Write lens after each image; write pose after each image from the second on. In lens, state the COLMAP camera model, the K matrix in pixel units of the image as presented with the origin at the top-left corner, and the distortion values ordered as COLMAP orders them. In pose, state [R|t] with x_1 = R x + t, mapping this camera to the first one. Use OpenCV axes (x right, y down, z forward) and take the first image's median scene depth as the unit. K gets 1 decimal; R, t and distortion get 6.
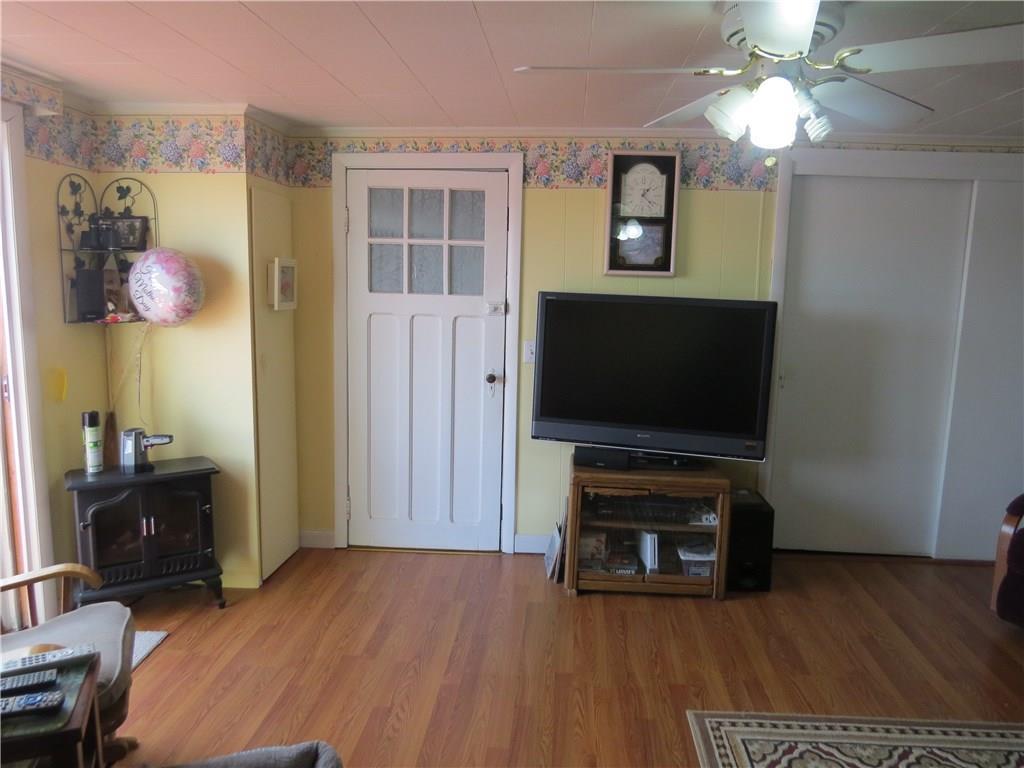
lens RADIAL K [[728.0, 0, 529.4], [0, 728.0, 383.5], [0, 0, 1]] dist [-0.008705, -0.001051]
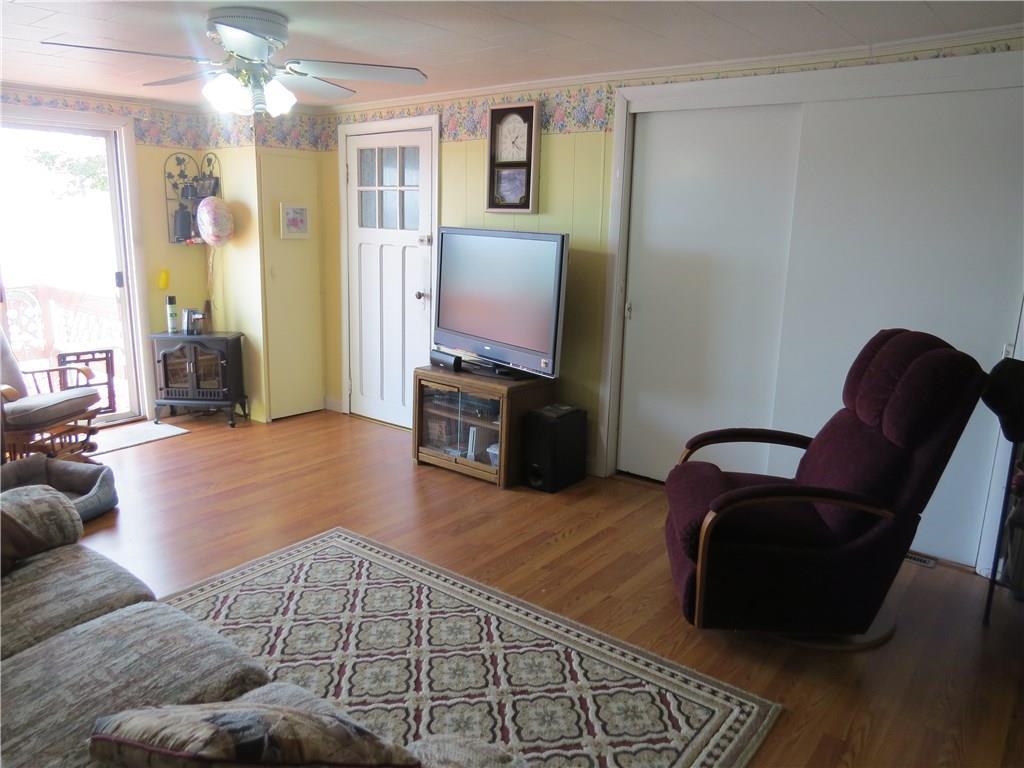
lens RADIAL K [[728.0, 0, 529.4], [0, 728.0, 383.5], [0, 0, 1]] dist [-0.008705, -0.001051]
pose [[0.828468, 0.119294, -0.547183, 0.905242], [-0.084924, 0.992511, 0.087803, 0.019590], [0.553559, -0.026273, 0.832395, 0.041435]]
